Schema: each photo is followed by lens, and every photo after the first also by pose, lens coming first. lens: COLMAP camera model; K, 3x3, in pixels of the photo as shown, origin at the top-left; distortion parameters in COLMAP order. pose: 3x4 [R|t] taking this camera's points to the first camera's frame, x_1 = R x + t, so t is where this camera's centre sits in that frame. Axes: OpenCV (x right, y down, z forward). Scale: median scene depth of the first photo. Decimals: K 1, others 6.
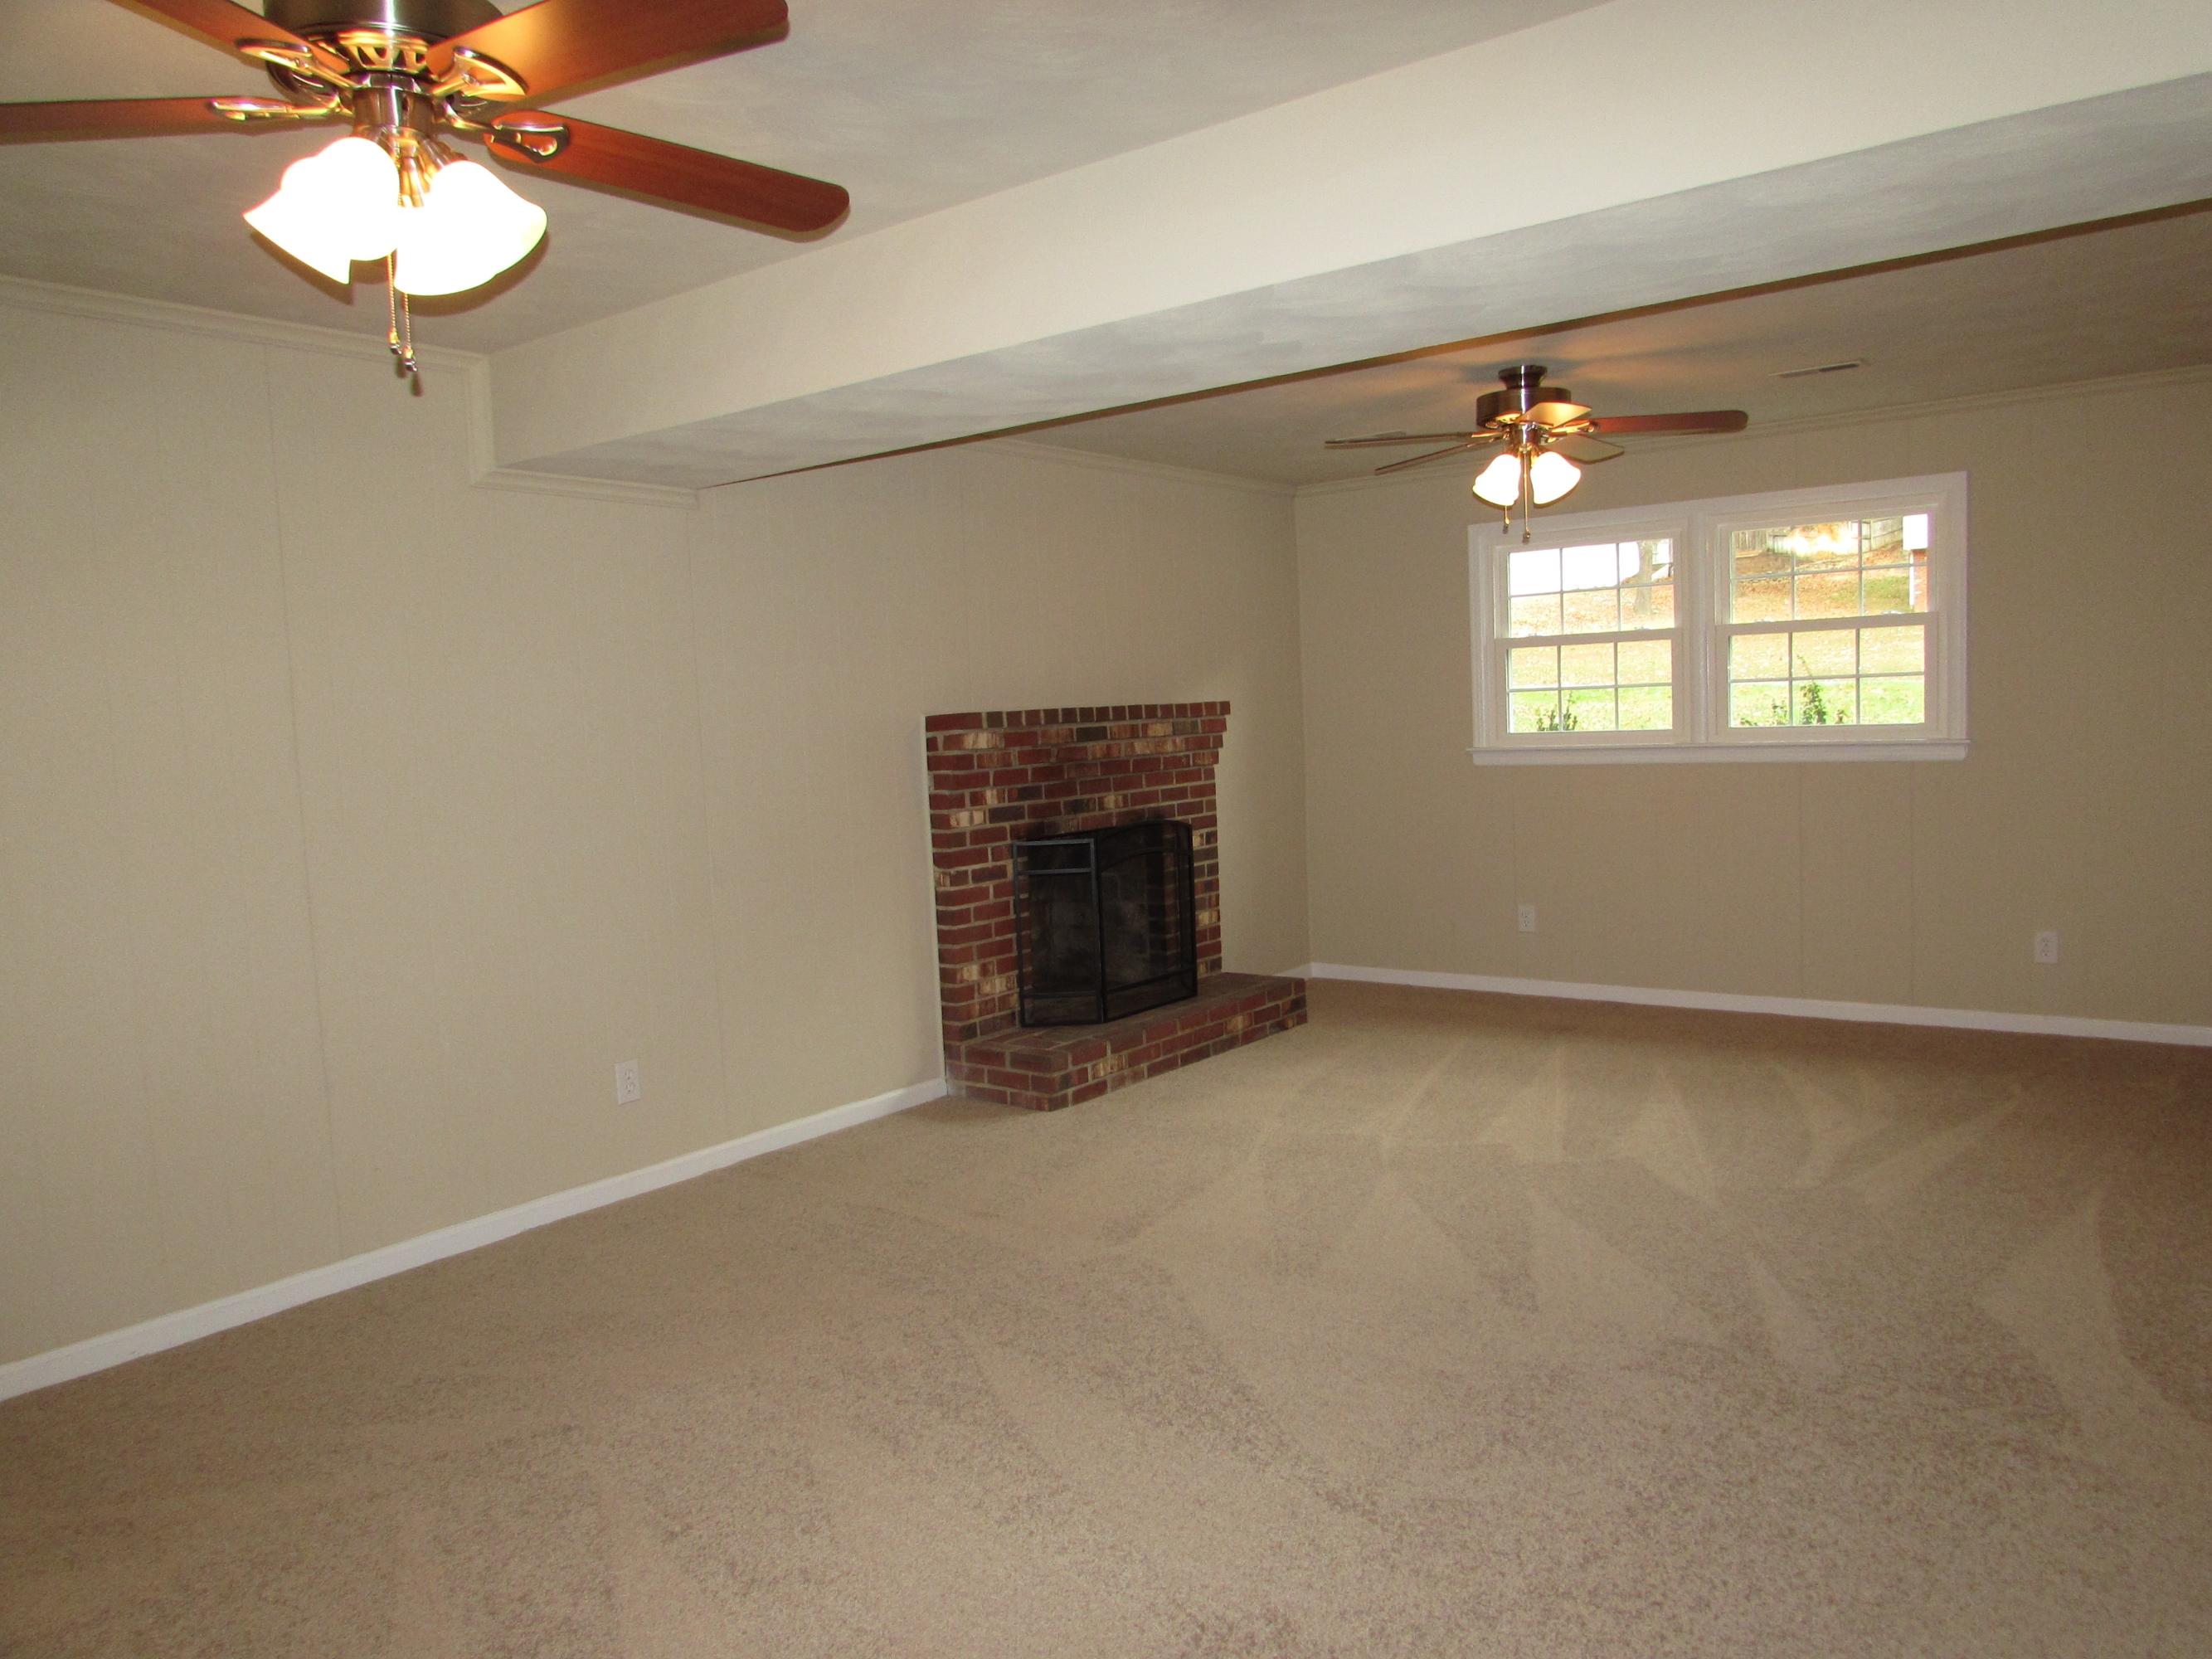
lens RADIAL K [[1556.5, 0, 1106.0], [0, 1556.5, 829.5], [0, 0, 1]] dist [-0.028825, 0.001121]
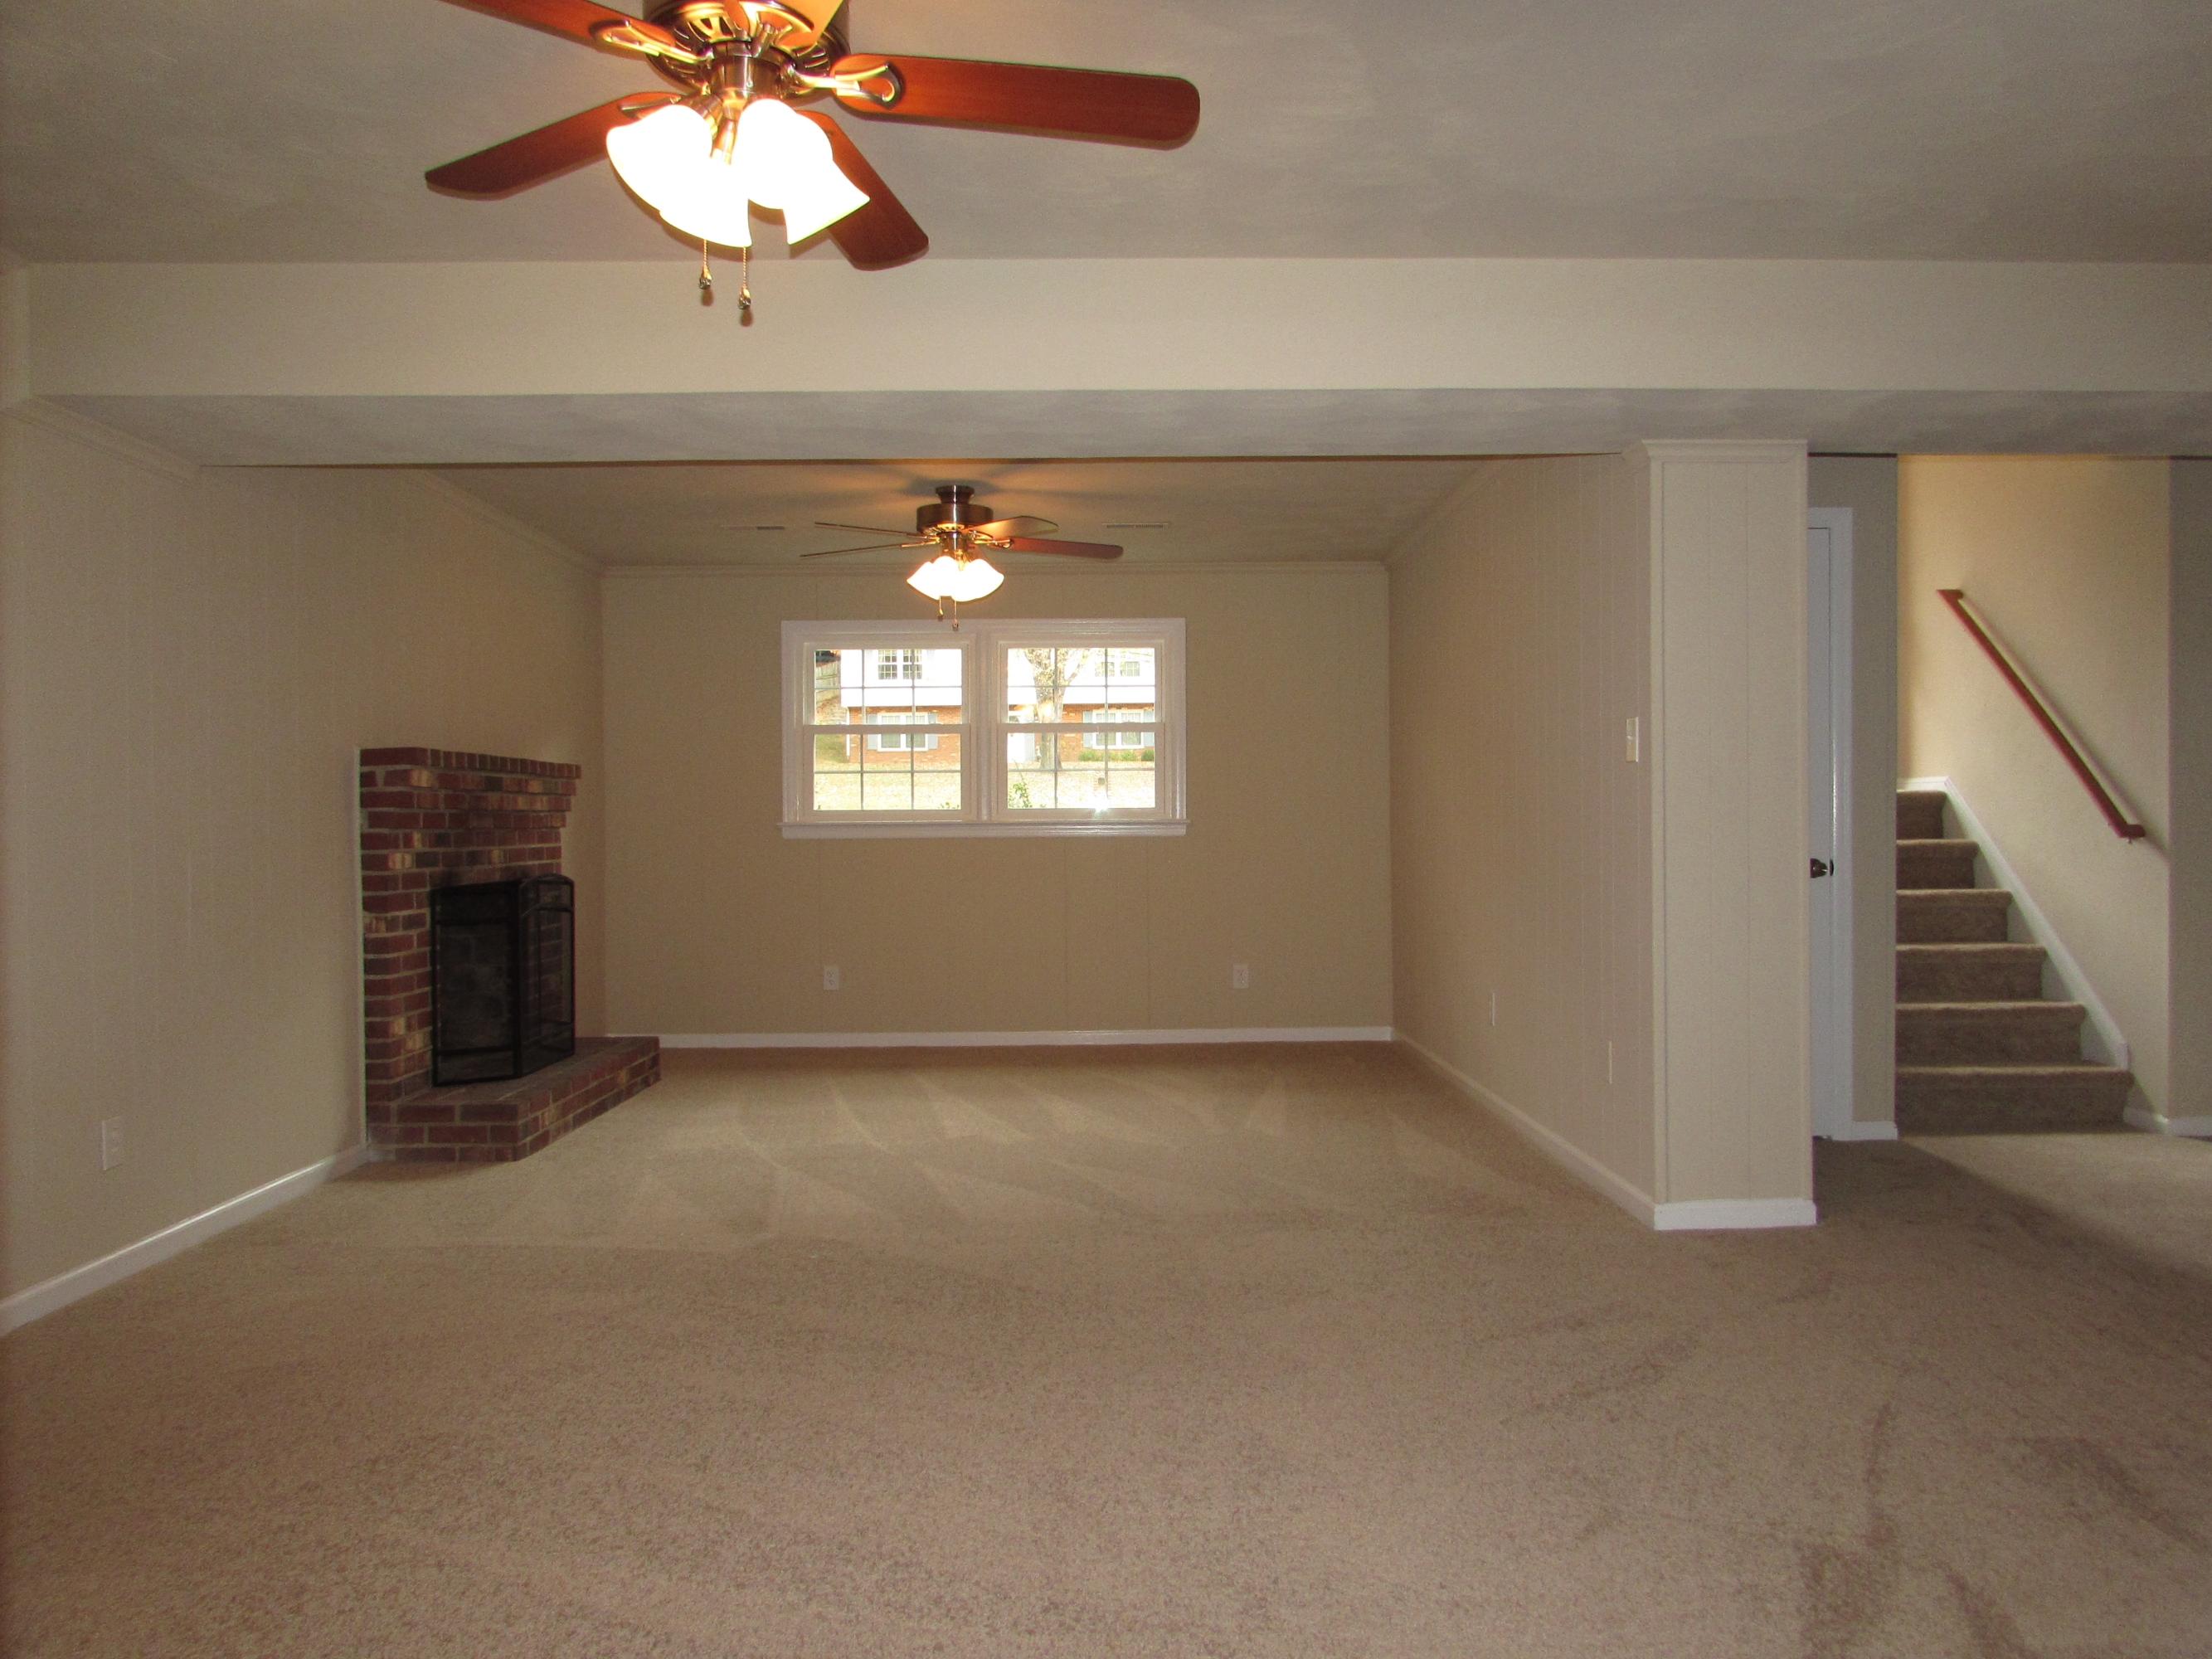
lens RADIAL K [[1556.5, 0, 1106.0], [0, 1556.5, 829.5], [0, 0, 1]] dist [-0.028825, 0.001121]
pose [[0.786627, 0.033543, 0.616517, -0.327373], [0.022546, 0.996297, -0.082971, 0.060664], [-0.617017, 0.079167, 0.782958, 0.004088]]
